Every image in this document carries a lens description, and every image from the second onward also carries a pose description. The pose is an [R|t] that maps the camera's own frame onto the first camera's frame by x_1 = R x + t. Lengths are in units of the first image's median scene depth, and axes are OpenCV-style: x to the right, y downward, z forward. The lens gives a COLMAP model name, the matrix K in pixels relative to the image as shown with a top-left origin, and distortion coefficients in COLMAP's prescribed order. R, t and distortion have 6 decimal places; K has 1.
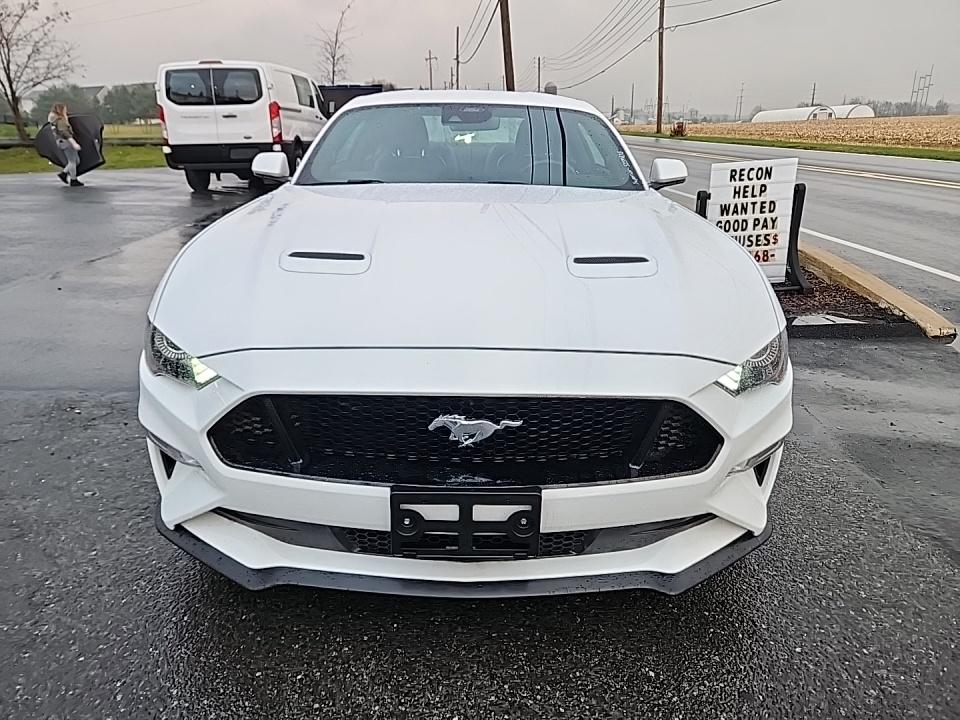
lens RADIAL K [[687.3, 0, 480.0], [0, 687.3, 360.0], [0, 0, 1]] dist [-0.006696, -0.001674]
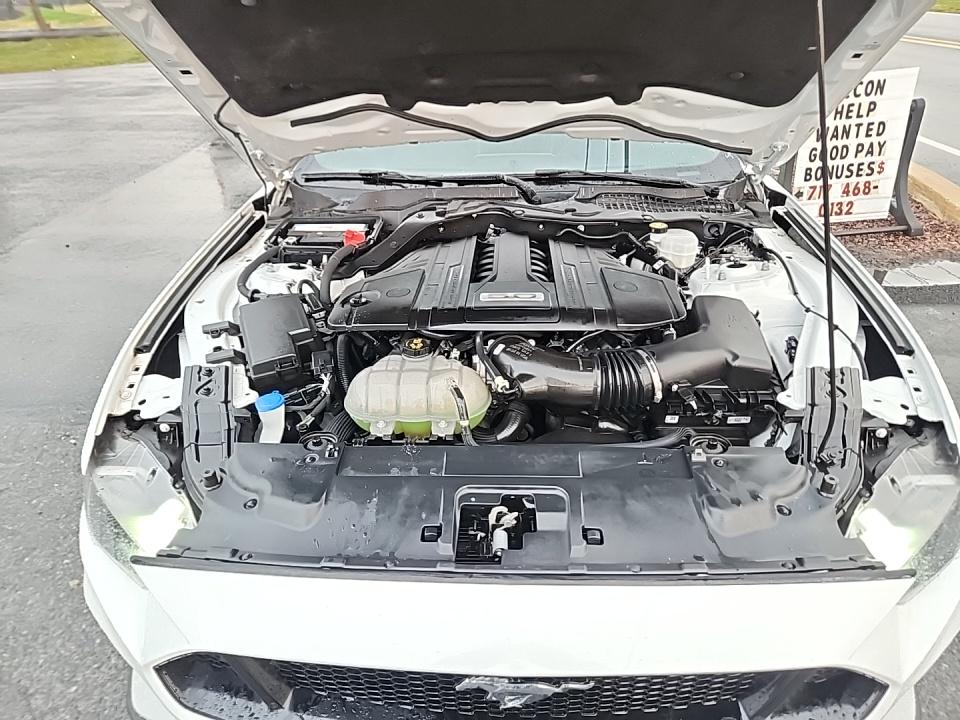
lens RADIAL K [[687.3, 0, 480.0], [0, 687.3, 360.0], [0, 0, 1]] dist [-0.006696, -0.001674]
pose [[0.997608, -0.001876, -0.069101, -0.001183], [0.013929, 0.984585, 0.174351, -0.099175], [0.067708, -0.174896, 0.982256, 0.104908]]
